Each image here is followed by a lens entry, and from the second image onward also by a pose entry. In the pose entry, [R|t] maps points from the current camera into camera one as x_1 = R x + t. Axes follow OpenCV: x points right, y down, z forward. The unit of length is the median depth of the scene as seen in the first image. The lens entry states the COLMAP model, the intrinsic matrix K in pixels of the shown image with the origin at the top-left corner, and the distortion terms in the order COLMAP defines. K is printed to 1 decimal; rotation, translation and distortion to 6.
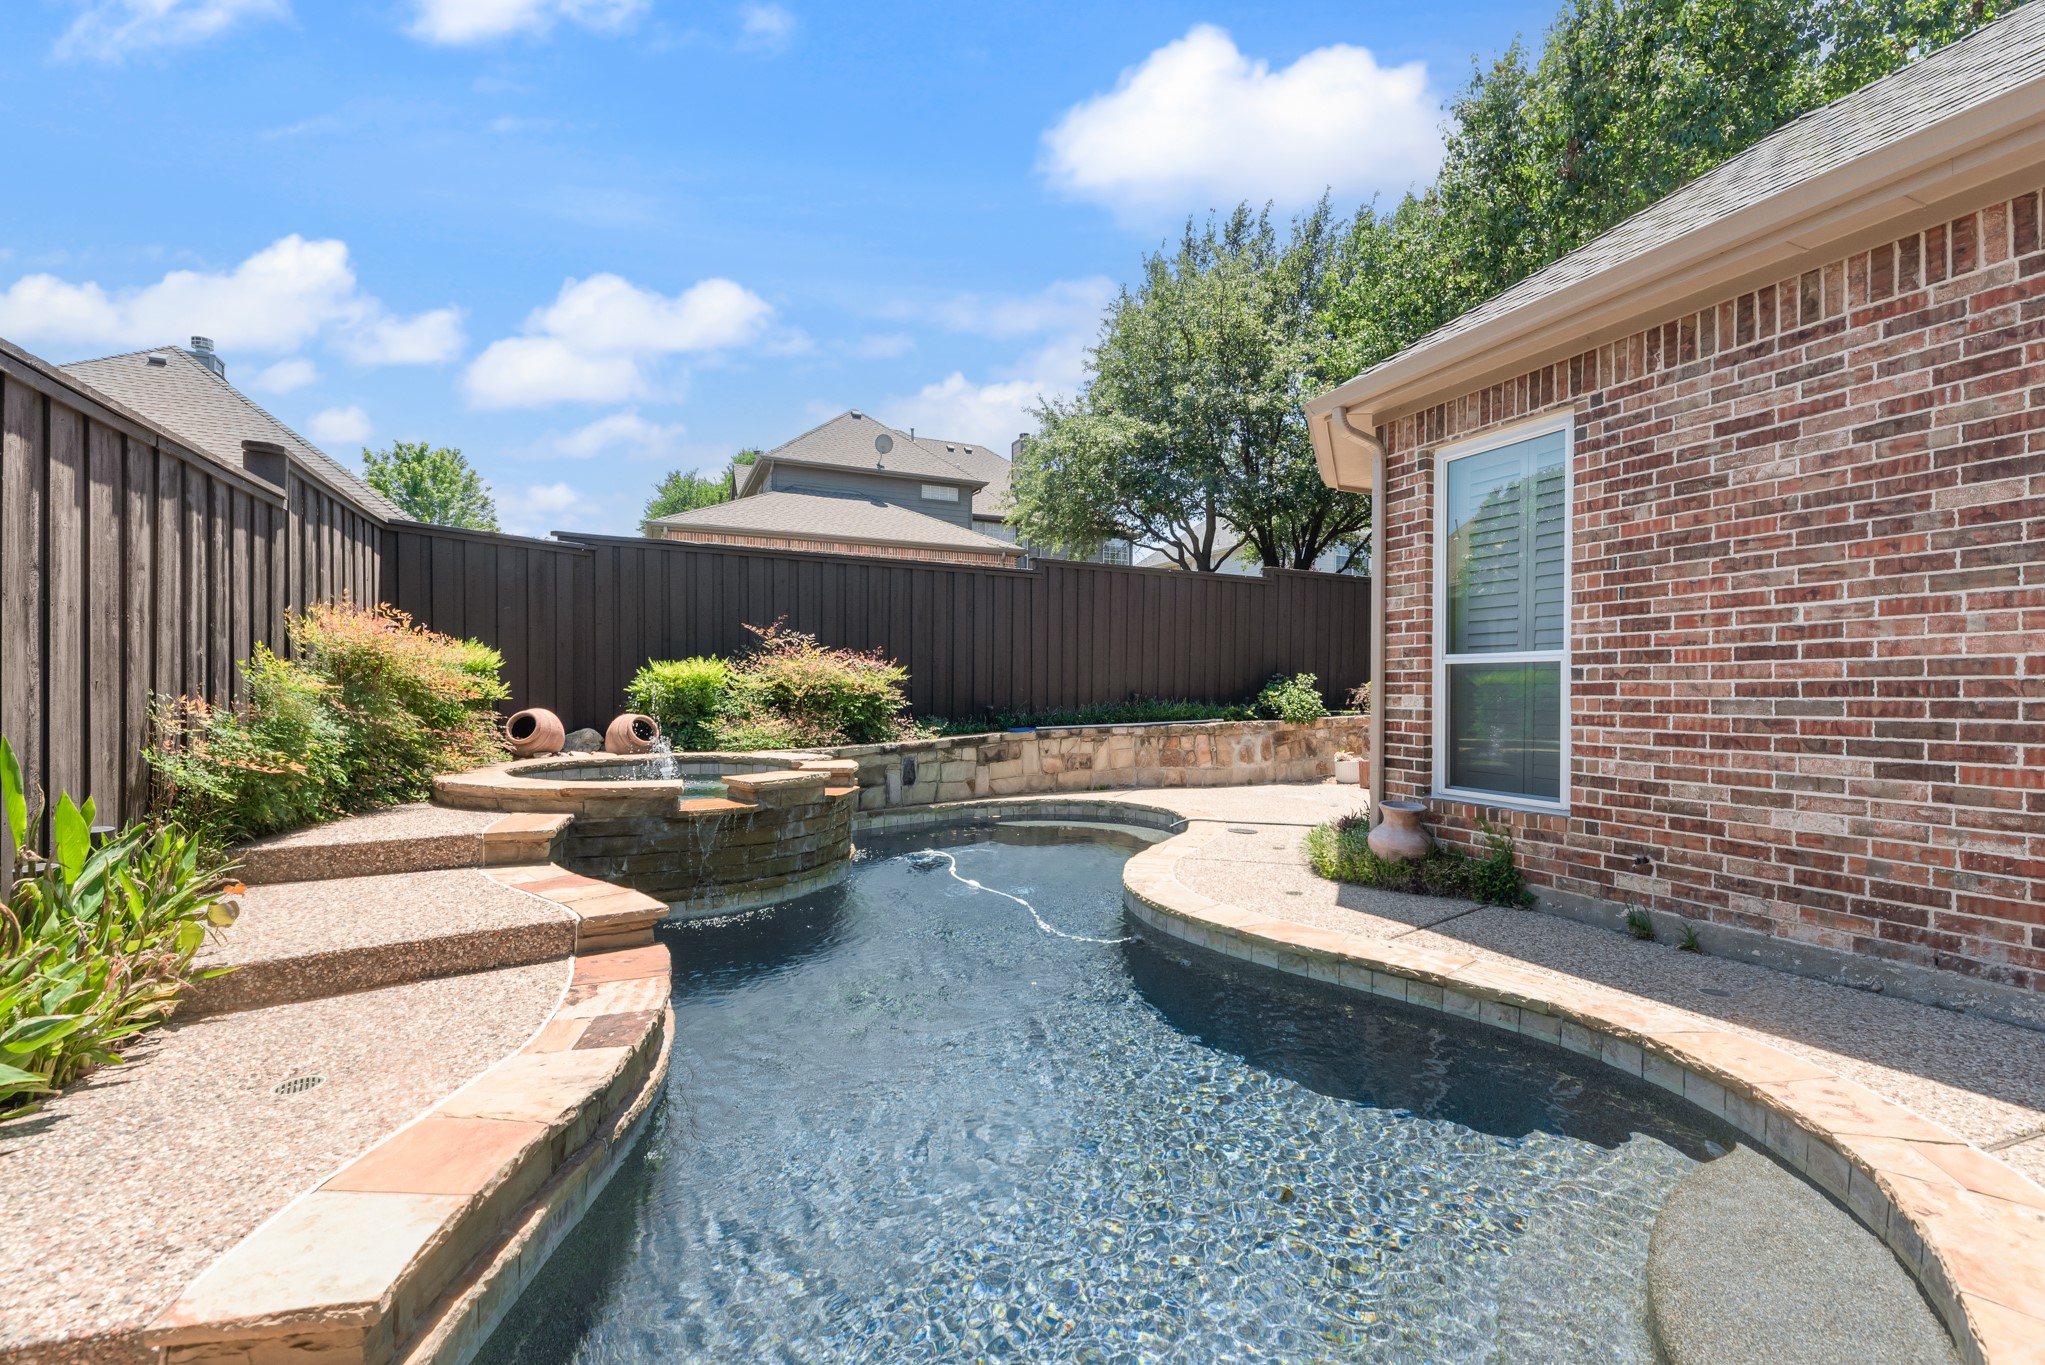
lens RADIAL K [[873.1, 0, 1034.8], [0, 873.1, 692.2], [0, 0, 1]] dist [-0.003462, 0.000089]
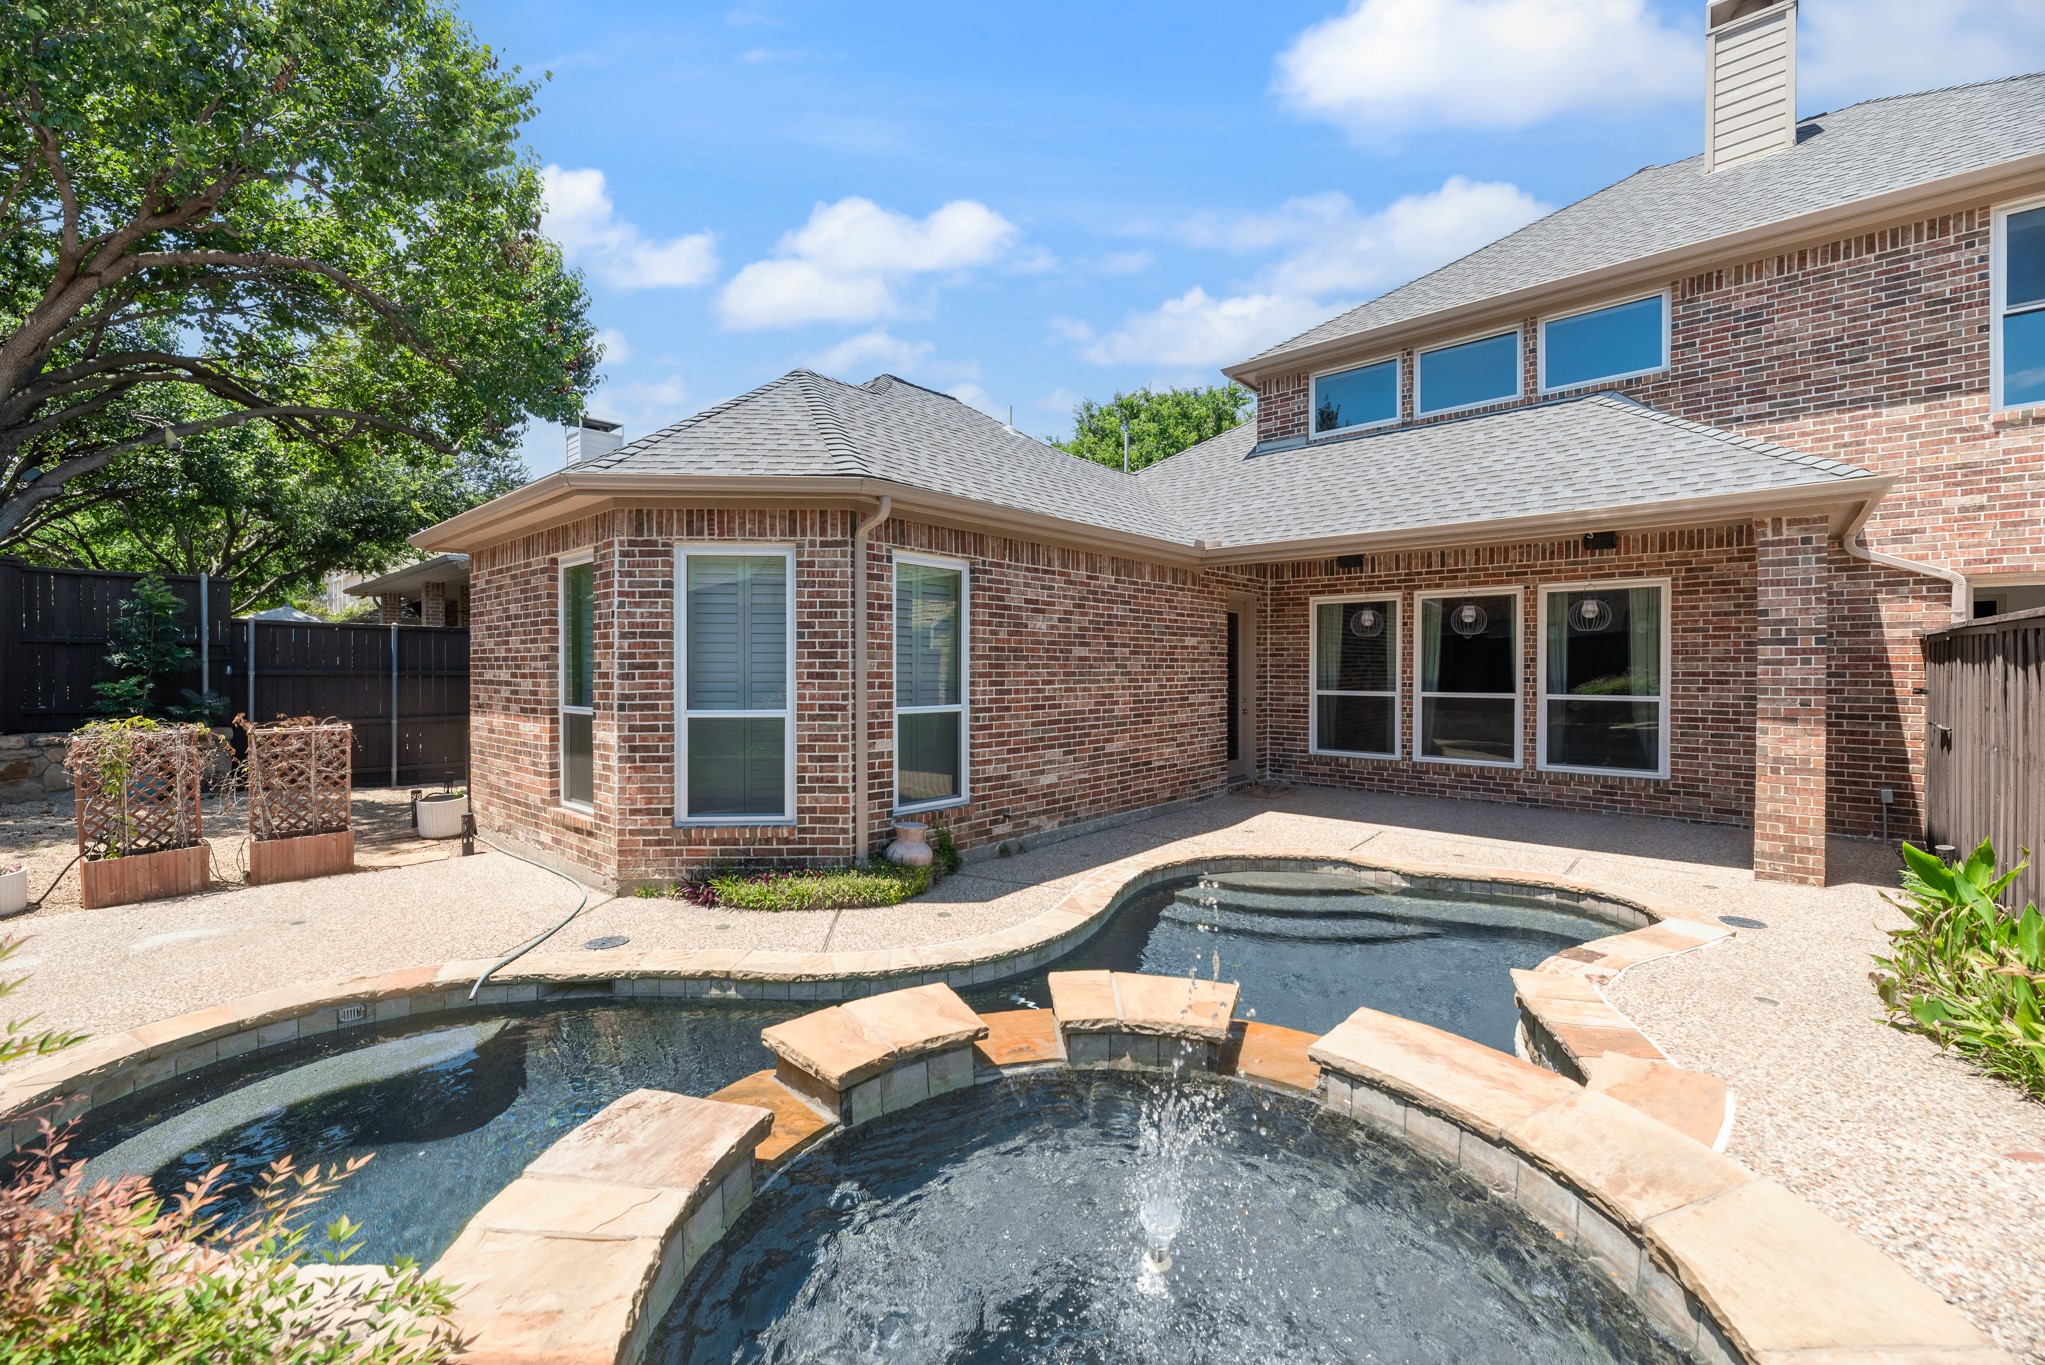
lens RADIAL K [[828.7, 0, 1029.5], [0, 828.7, 671.9], [0, 0, 1]] dist [-0.000523, -0.000031]
pose [[-0.426088, -0.008168, 0.904645, -0.578156], [-0.002526, 0.999966, 0.007838, -0.081980], [-0.904678, 0.001055, -0.426094, 1.036257]]
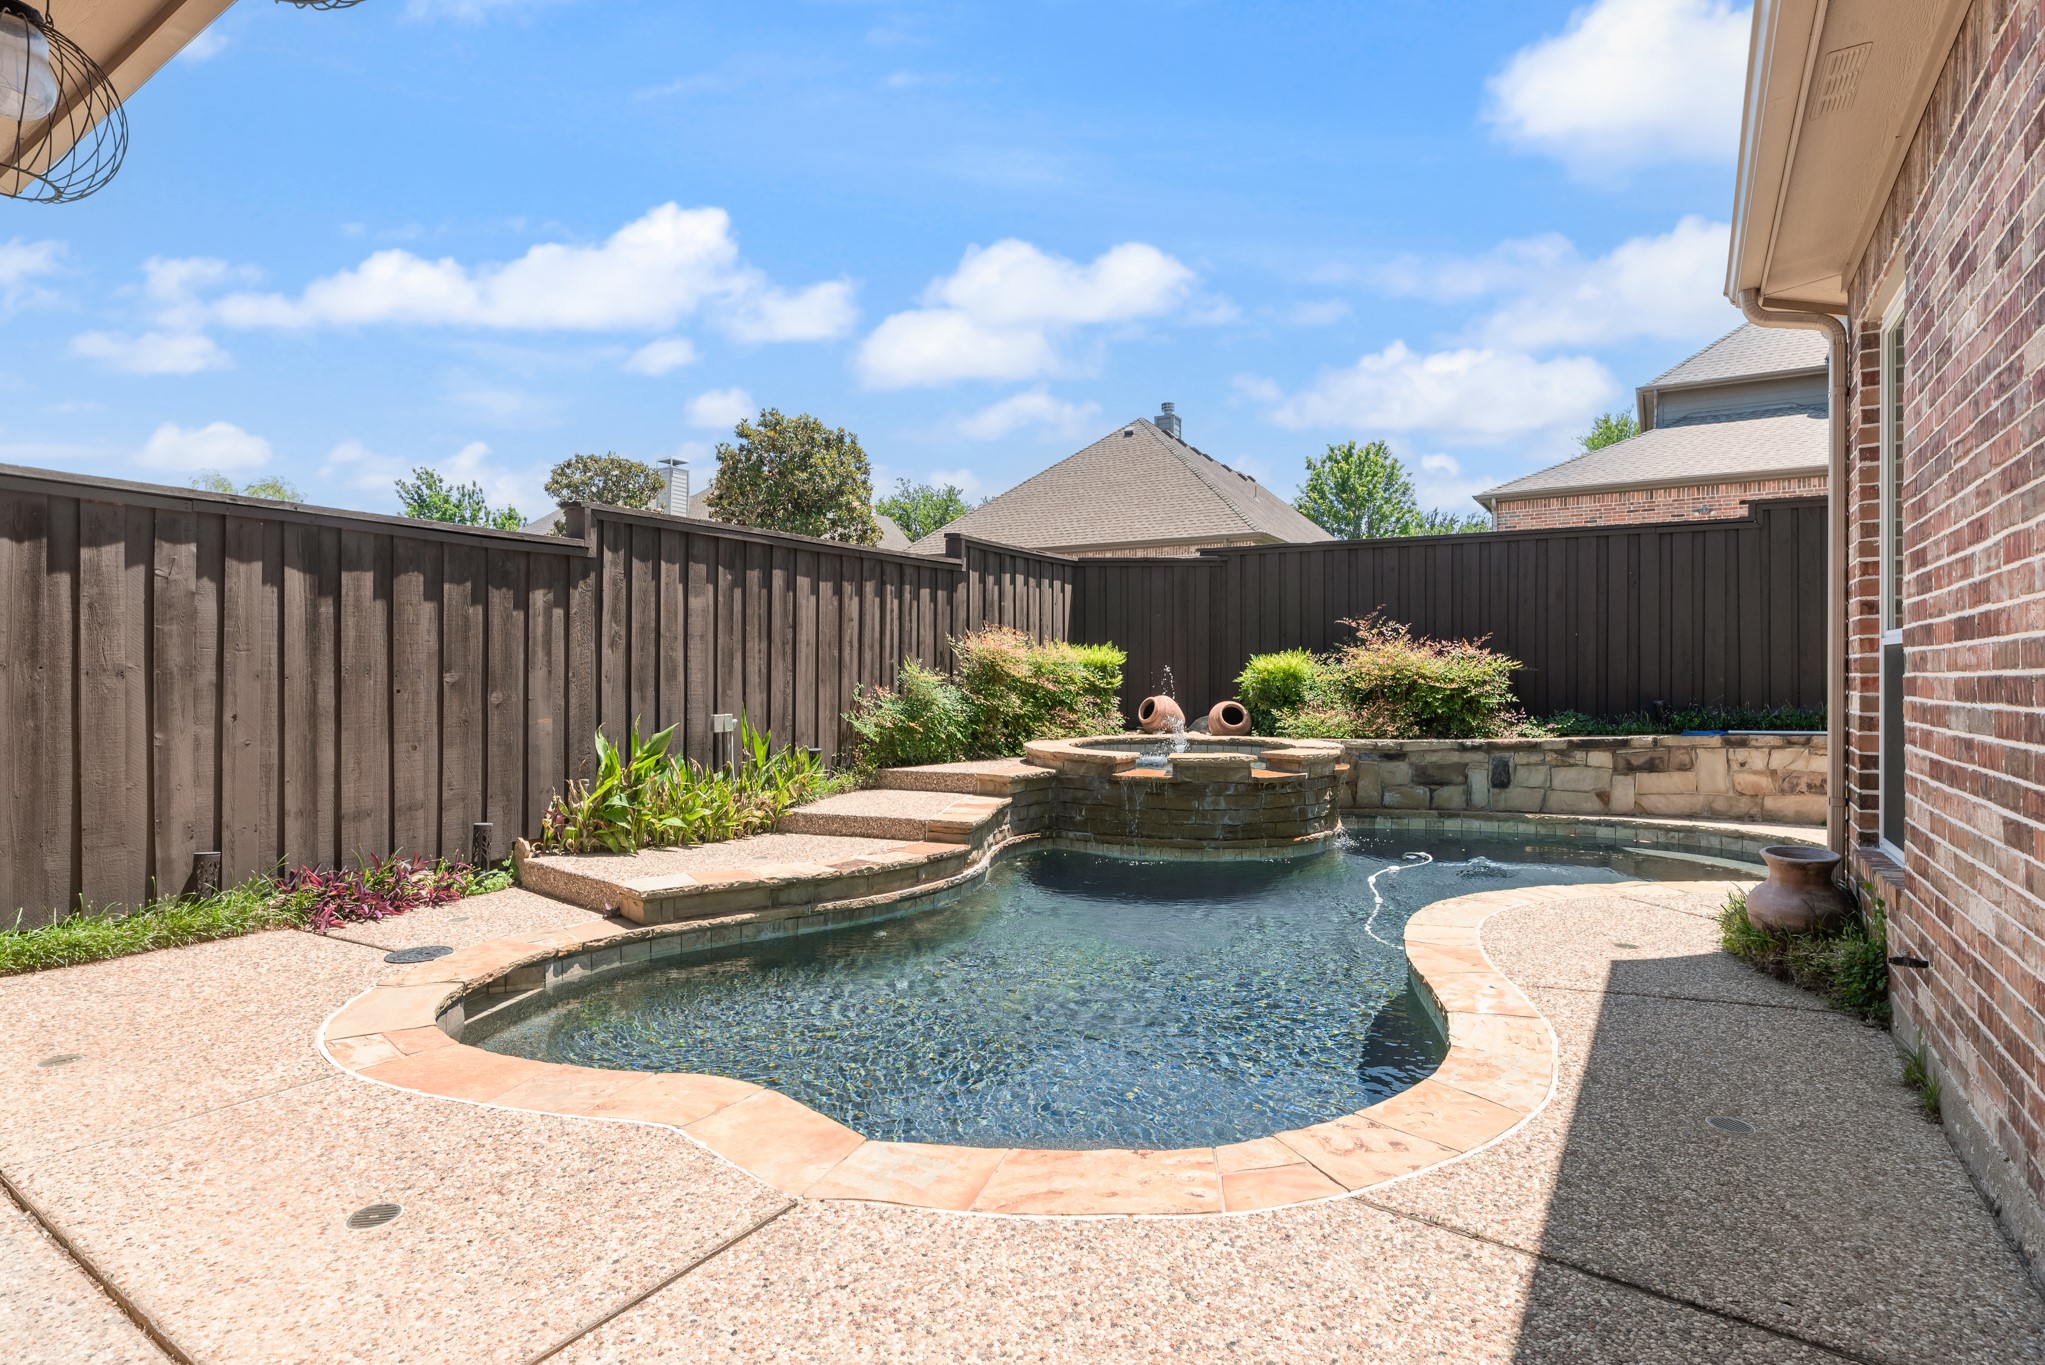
lens RADIAL K [[1019.2, 0, 1025.6], [0, 1019.2, 677.7], [0, 0, 1]] dist [-0.003900, 0.000000]
pose [[0.544752, -0.000934, -0.838597, 0.599151], [-0.000578, 0.999999, -0.001489, -0.005098], [0.838597, 0.001295, 0.544750, 0.044621]]
